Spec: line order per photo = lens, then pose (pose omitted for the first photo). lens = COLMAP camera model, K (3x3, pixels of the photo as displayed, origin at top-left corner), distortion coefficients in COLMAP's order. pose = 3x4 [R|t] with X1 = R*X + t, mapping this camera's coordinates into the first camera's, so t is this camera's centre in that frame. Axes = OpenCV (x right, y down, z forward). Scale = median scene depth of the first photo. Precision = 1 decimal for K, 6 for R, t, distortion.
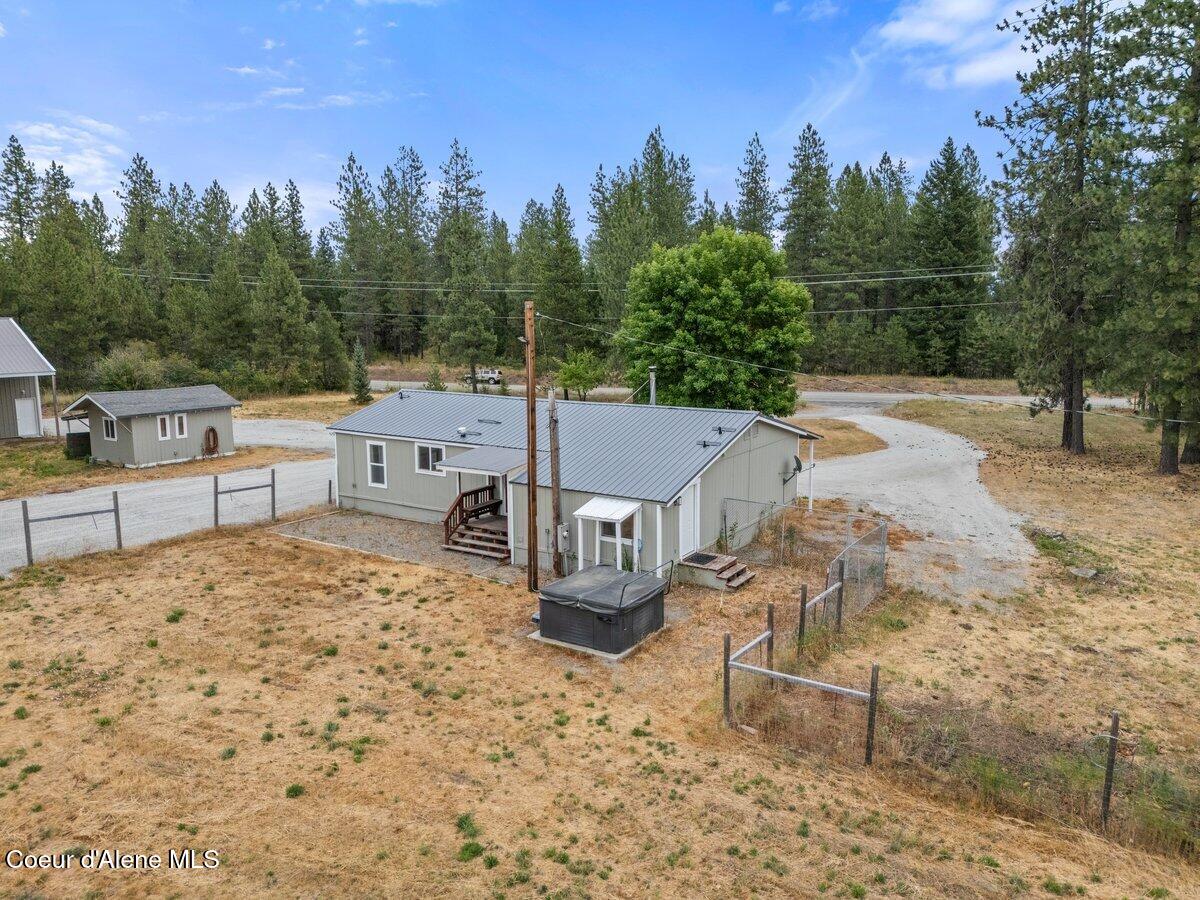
lens RADIAL K [[887.9, 0, 601.9], [0, 887.9, 451.6], [0, 0, 1]] dist [0.017848, -0.009360]
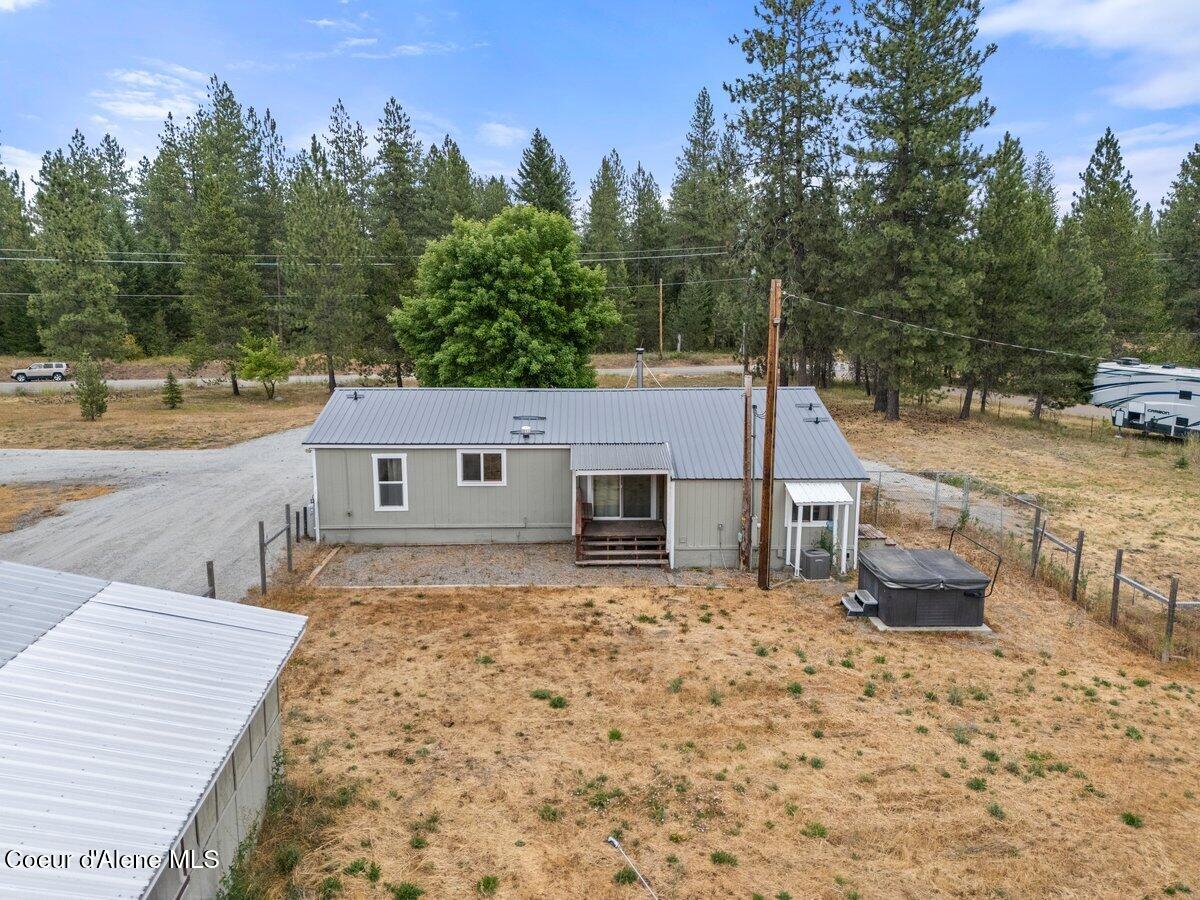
lens RADIAL K [[887.9, 0, 583.0], [0, 887.9, 448.1], [0, 0, 1]] dist [0.017848, -0.009360]
pose [[0.831477, -0.095460, 0.547297, -0.727263], [0.083534, 0.995410, 0.046712, -0.052507], [-0.549243, 0.006878, 0.835634, 0.302741]]
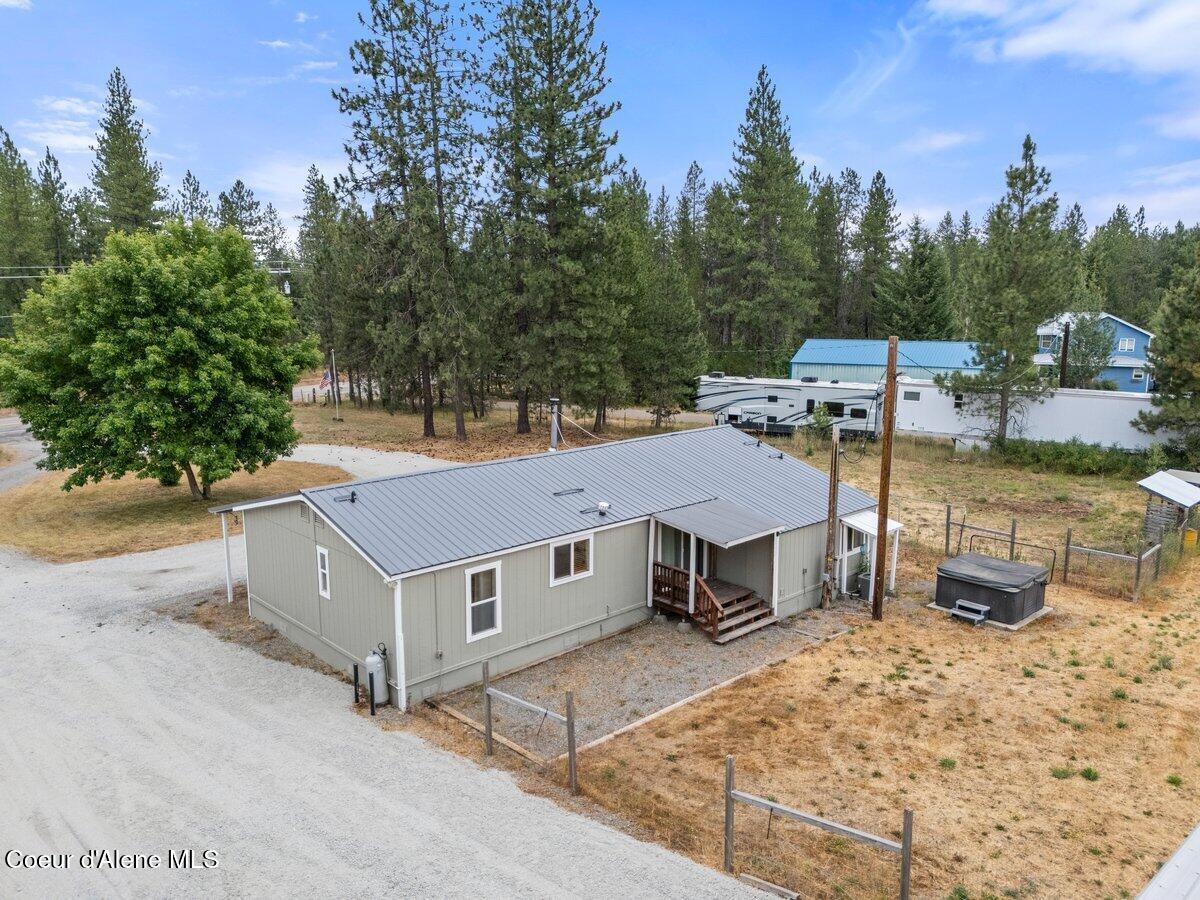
lens RADIAL K [[887.9, 0, 593.2], [0, 887.9, 446.9], [0, 0, 1]] dist [0.017848, -0.009360]
pose [[0.246012, -0.158419, 0.956233, -1.083925], [0.147918, 0.981133, 0.124489, -0.211054], [-0.957913, 0.110818, 0.264804, 0.996639]]
